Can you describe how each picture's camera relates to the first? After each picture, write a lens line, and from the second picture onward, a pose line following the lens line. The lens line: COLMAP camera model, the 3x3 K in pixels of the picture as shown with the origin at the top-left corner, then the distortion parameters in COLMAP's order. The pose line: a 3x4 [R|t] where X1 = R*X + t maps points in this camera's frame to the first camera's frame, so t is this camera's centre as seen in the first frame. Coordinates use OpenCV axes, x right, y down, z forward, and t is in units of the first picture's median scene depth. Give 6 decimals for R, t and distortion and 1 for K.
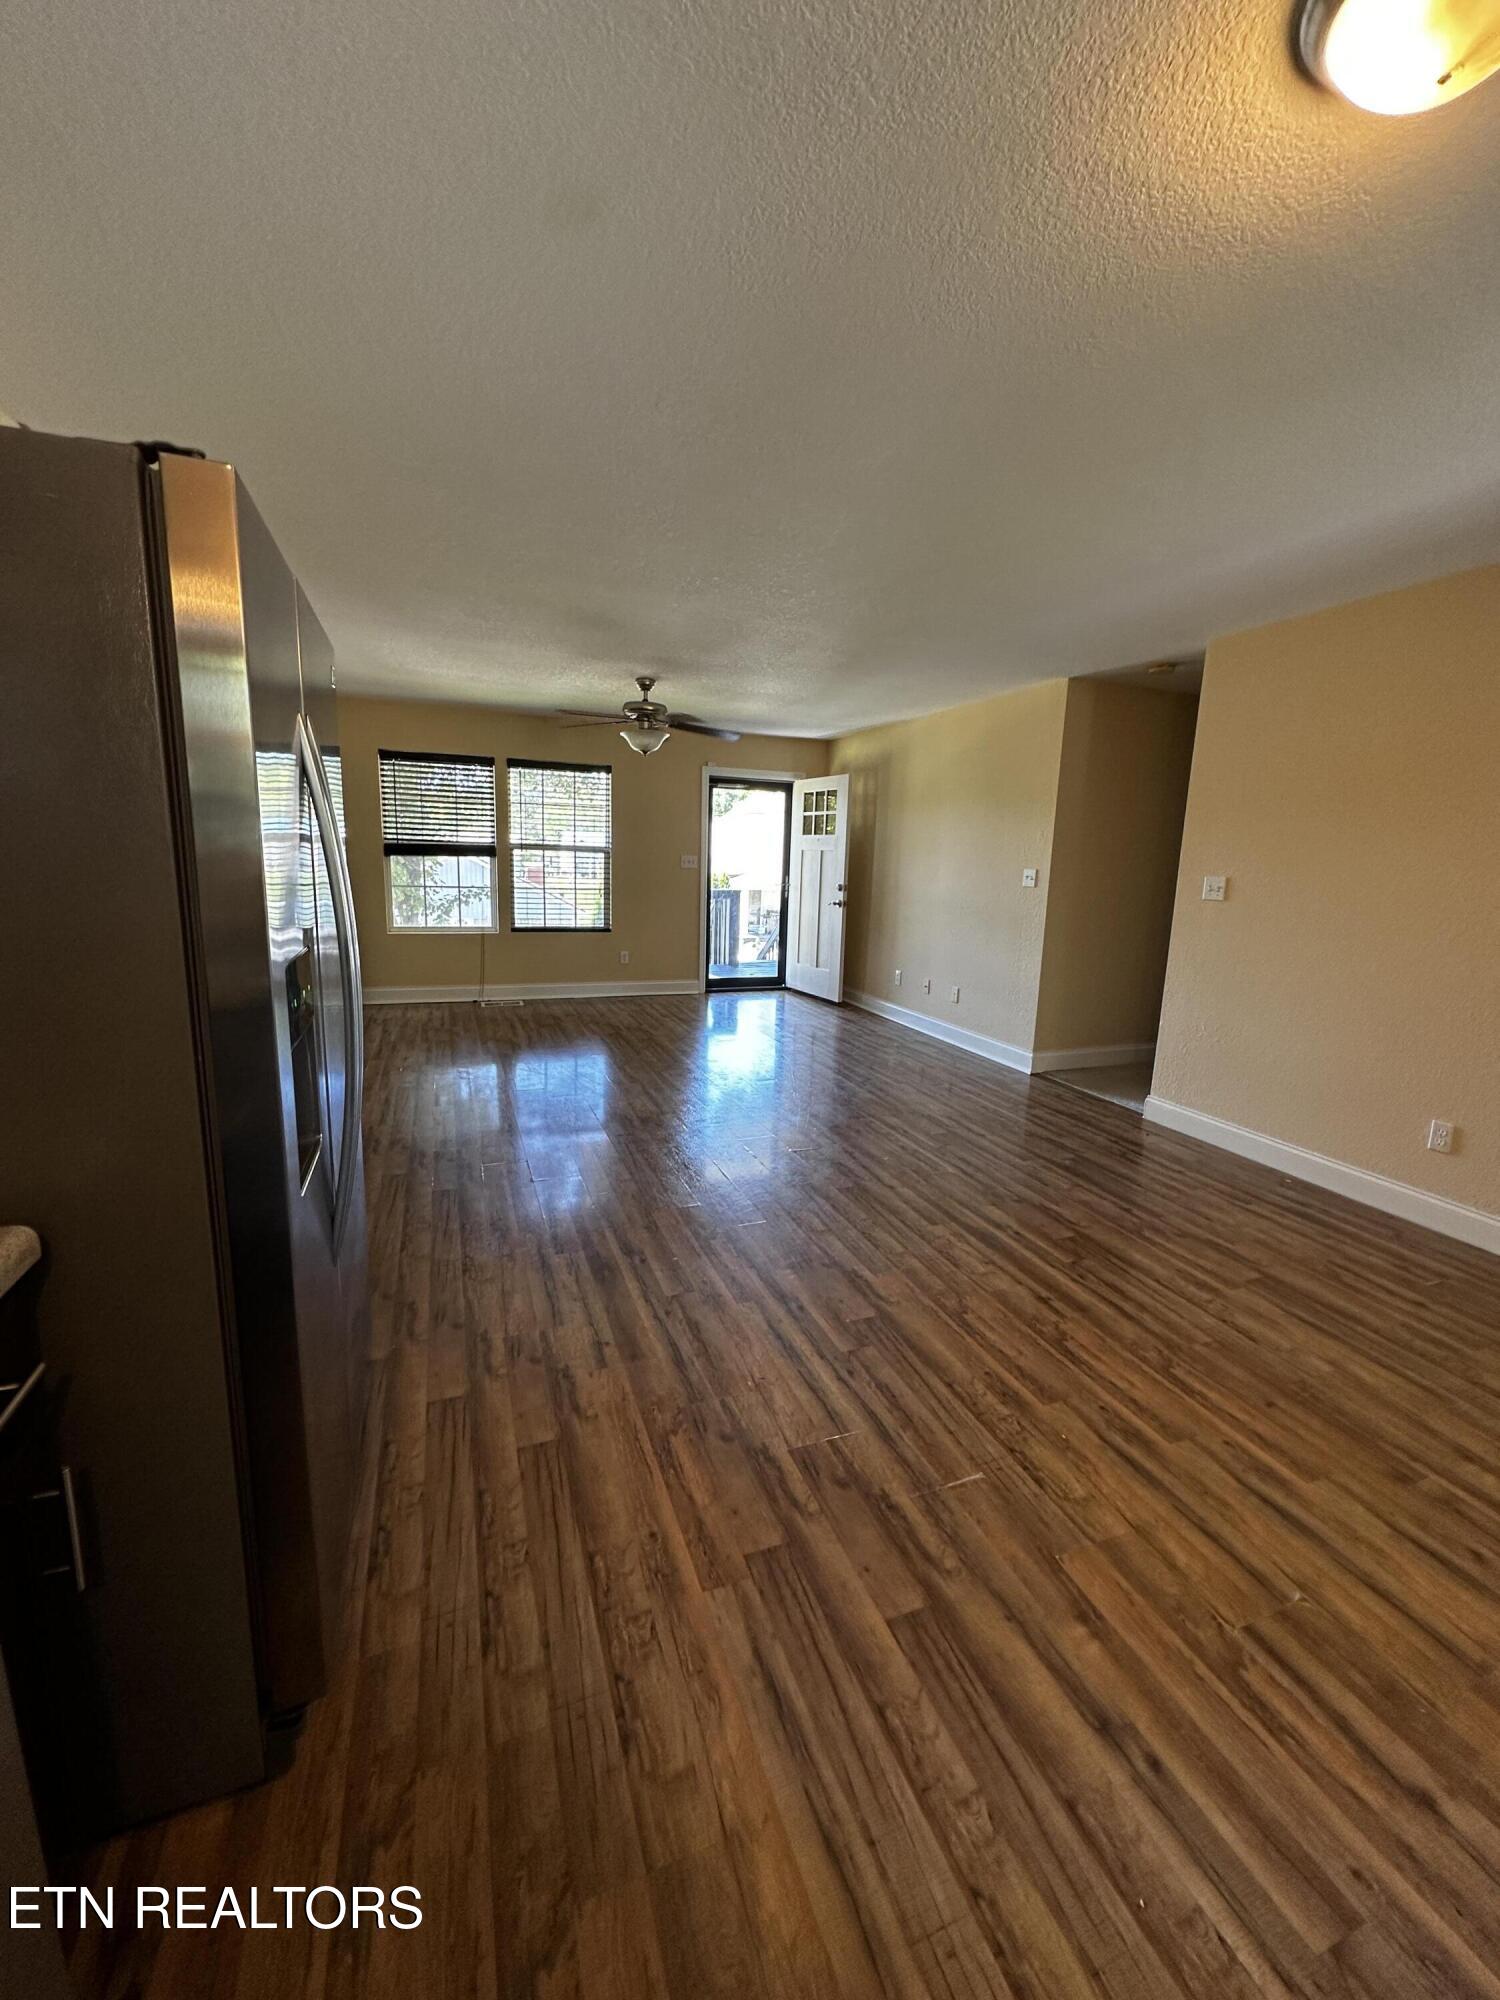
lens RADIAL K [[799.9, 0, 791.0], [0, 799.9, 986.2], [0, 0, 1]] dist [0.006975, -0.000306]
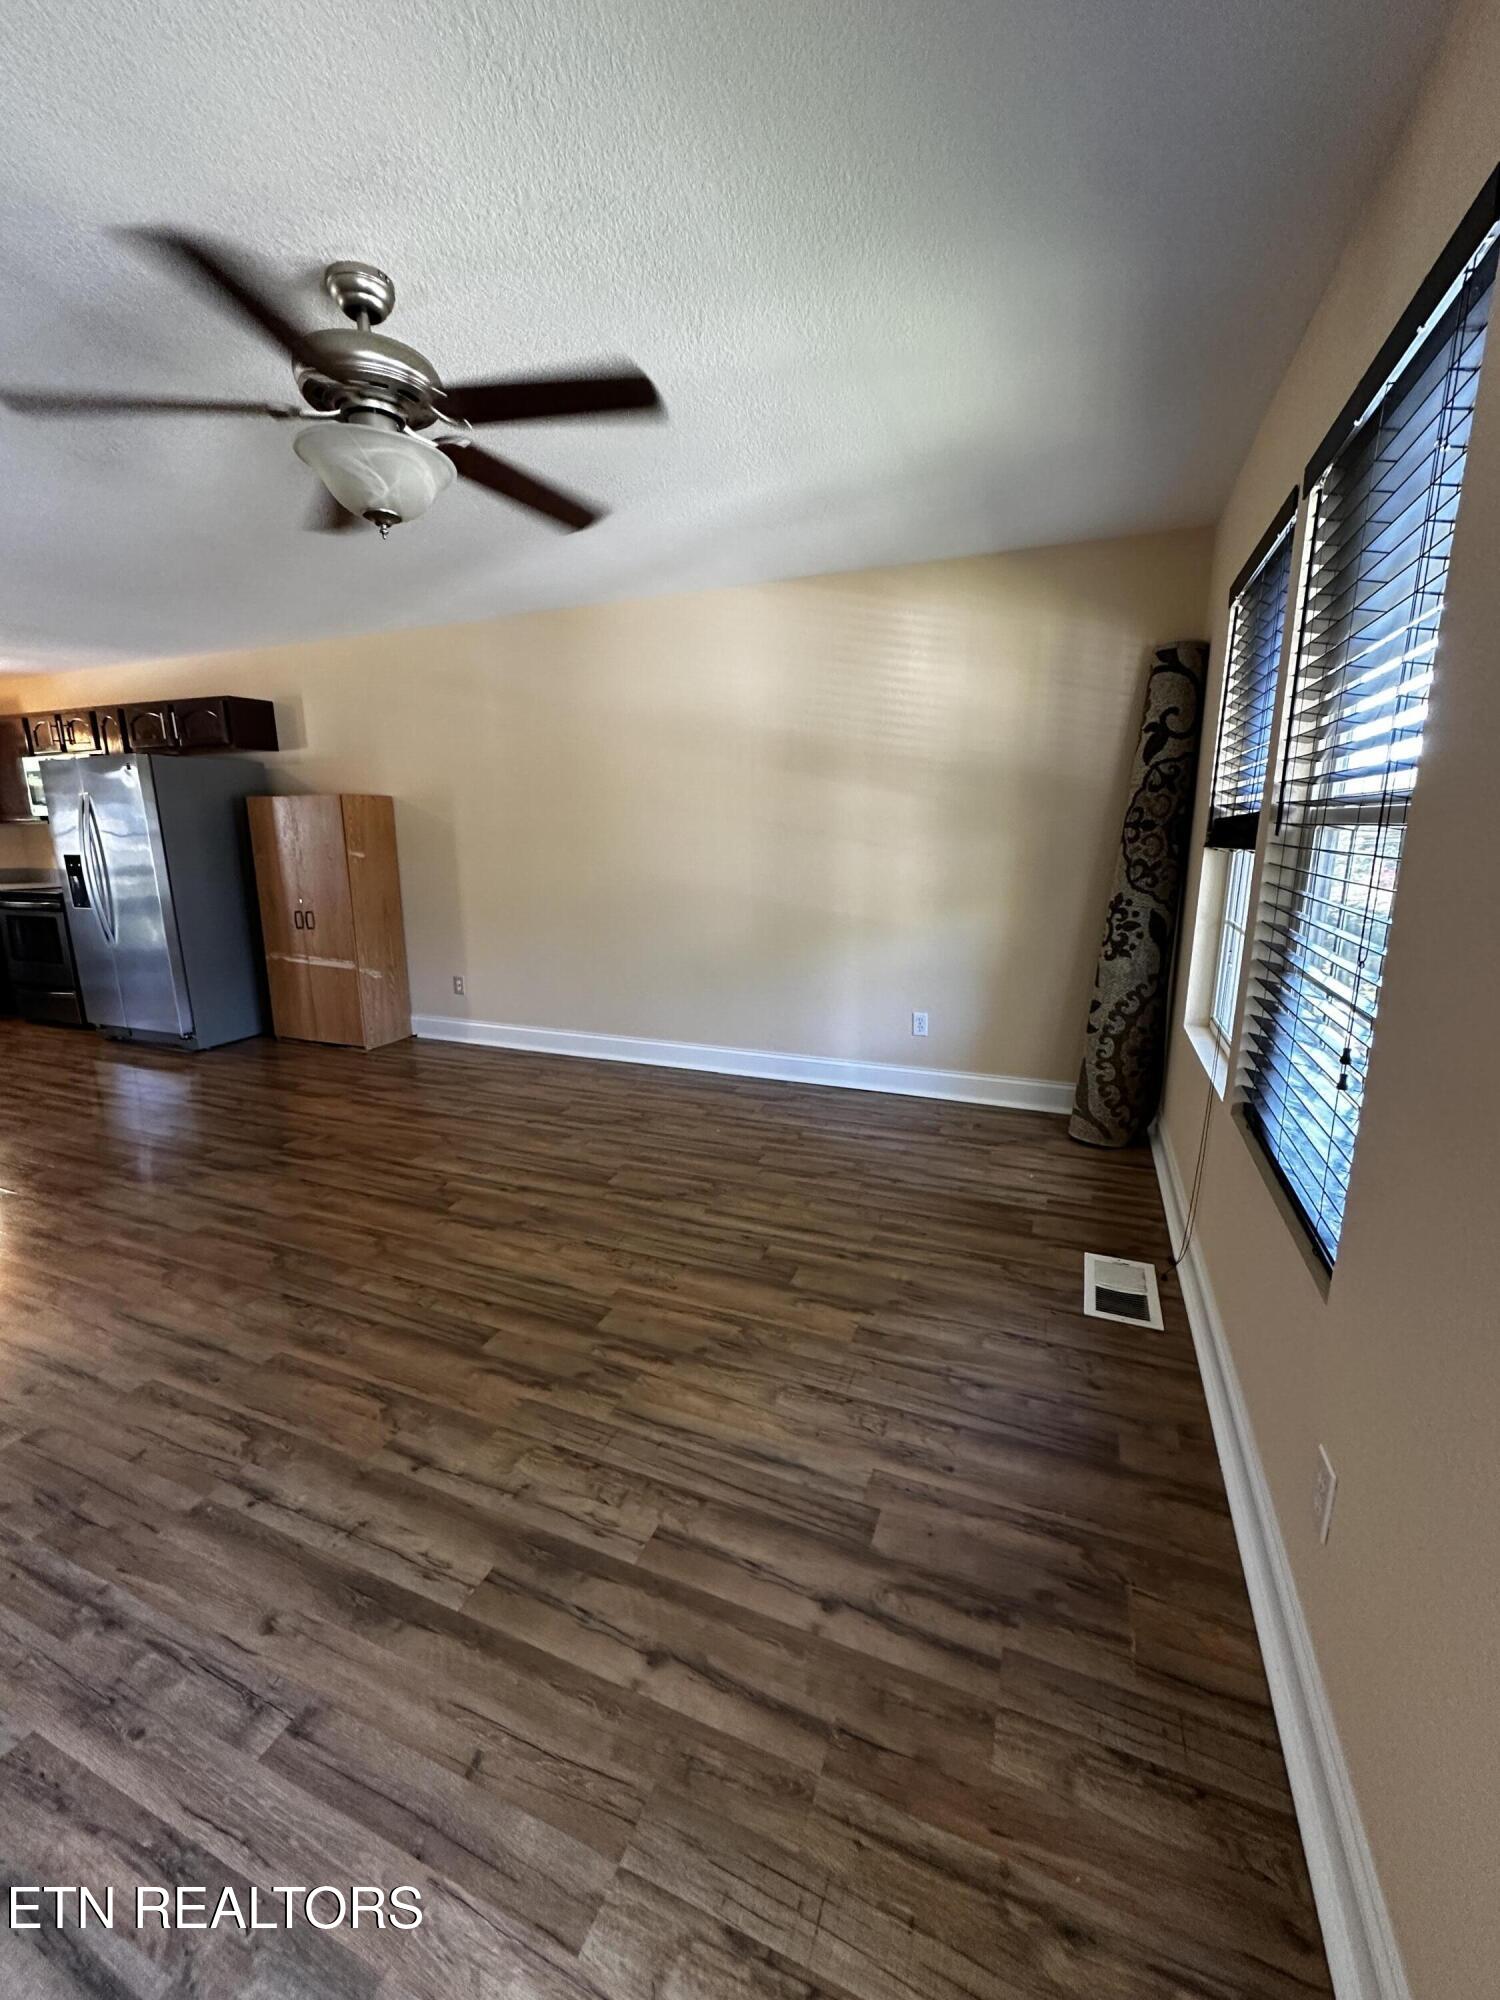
lens RADIAL K [[799.9, 0, 791.0], [0, 799.9, 986.2], [0, 0, 1]] dist [0.006975, -0.000306]
pose [[-0.674166, 0.146093, -0.723986, 0.407984], [-0.126973, 0.942722, 0.308468, -0.200225], [0.727583, 0.299885, -0.617002, 1.154812]]
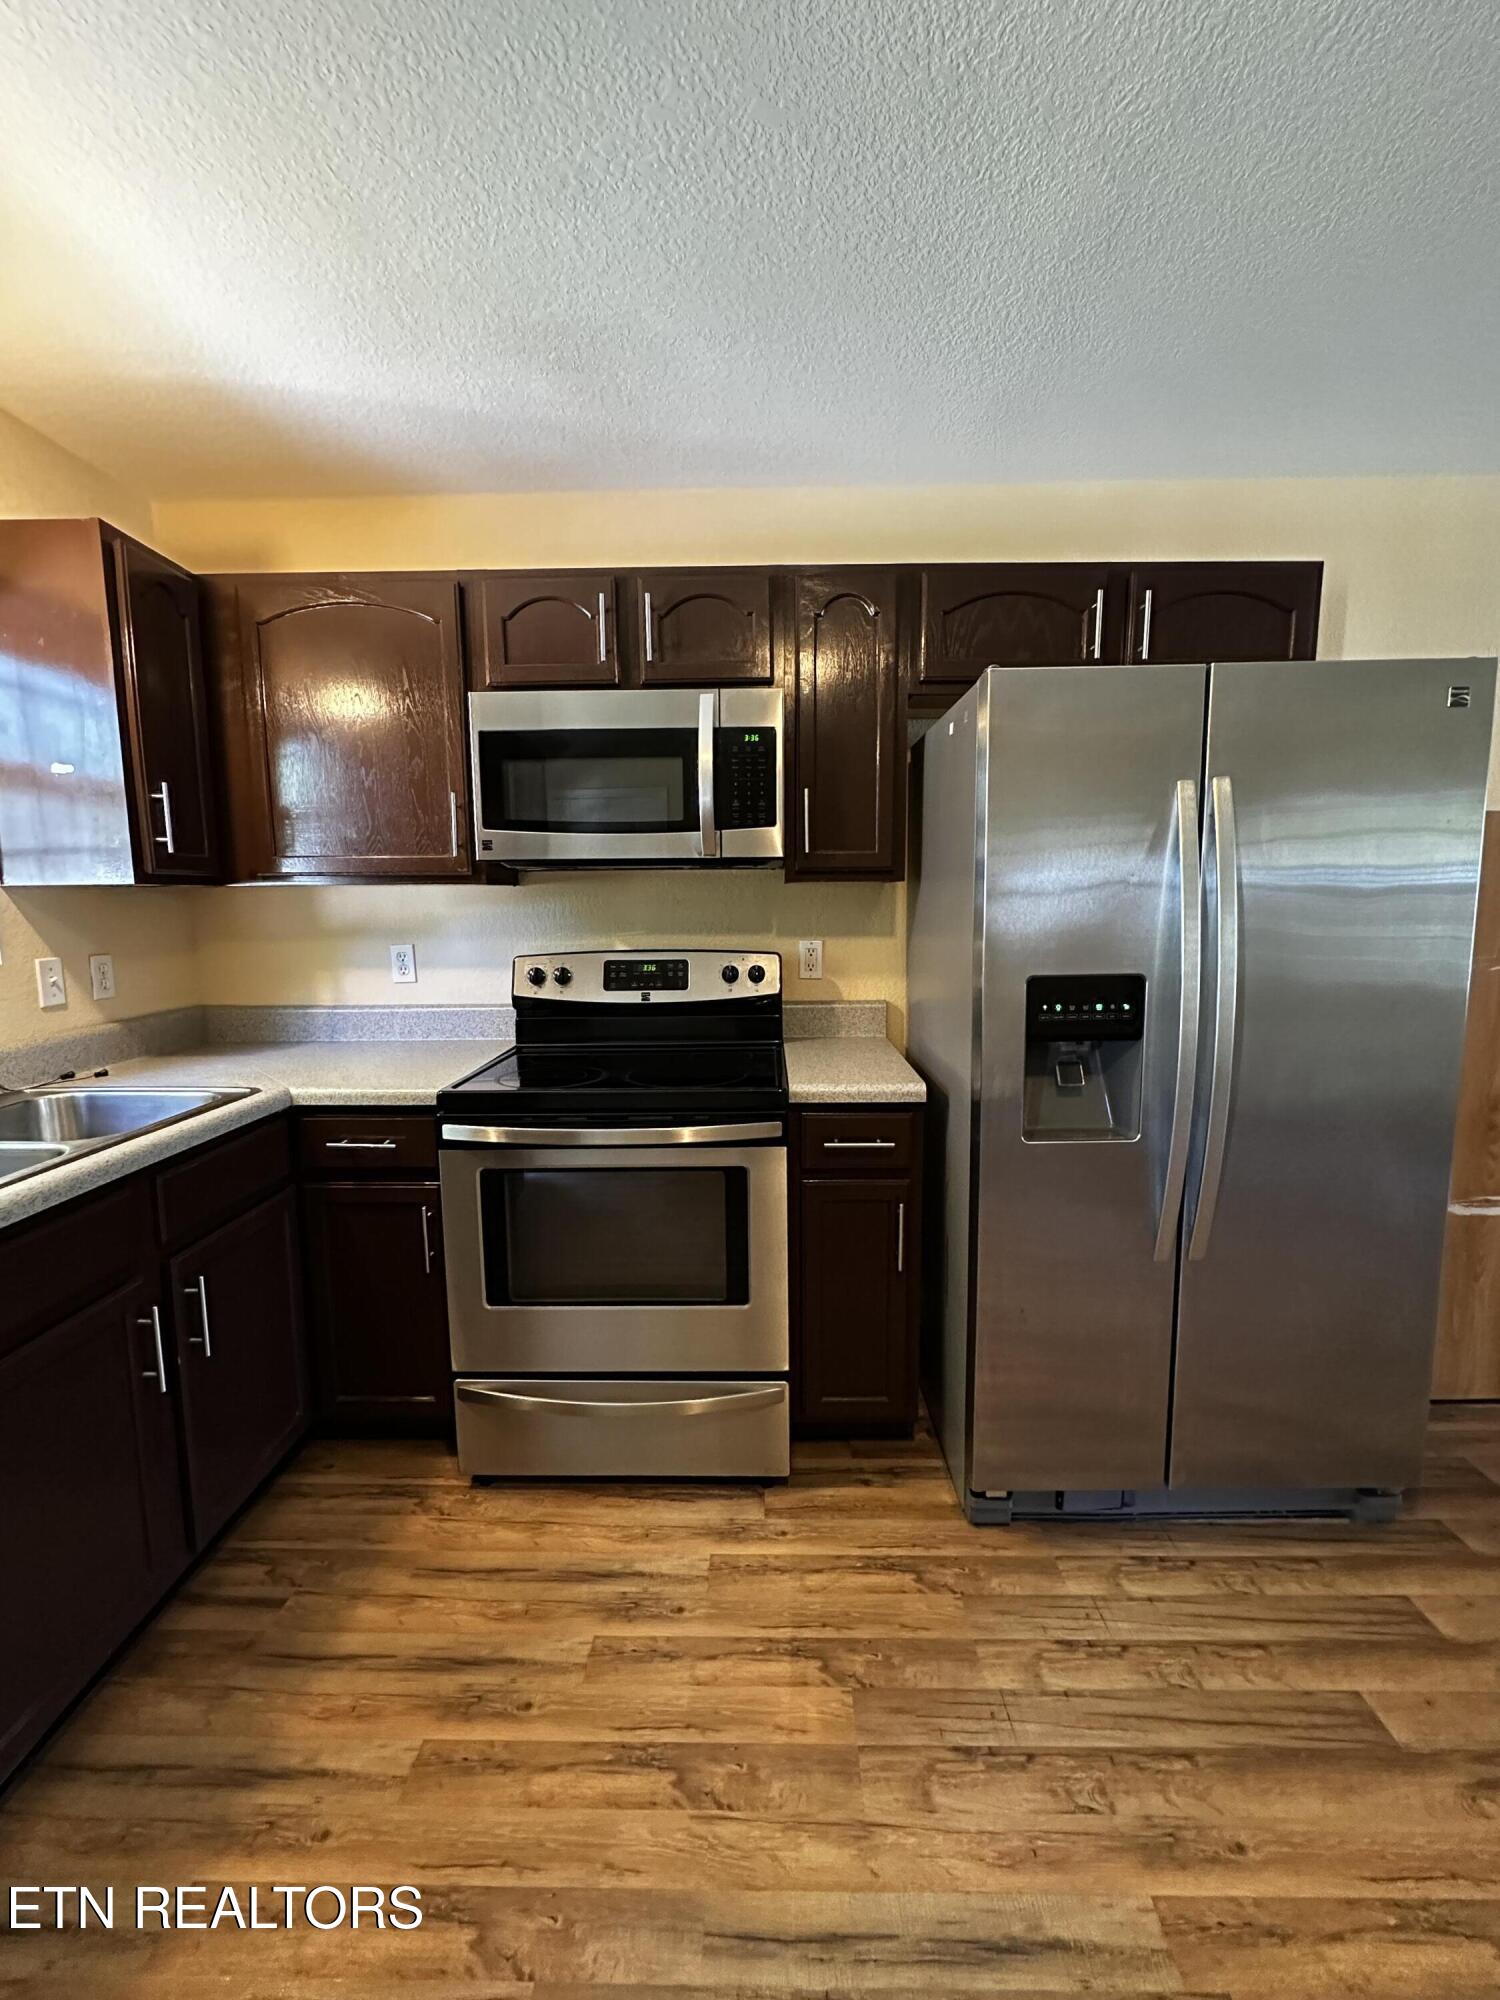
lens RADIAL K [[803.7, 0, 750.0], [0, 803.7, 1000.0], [0, 0, 1]] dist [-0.002197, 0.000109]
pose [[-0.390919, 0.085839, -0.916414, 0.793146], [-0.146504, 0.977146, 0.154022, -0.148847], [0.908691, 0.194468, -0.369409, 0.948254]]
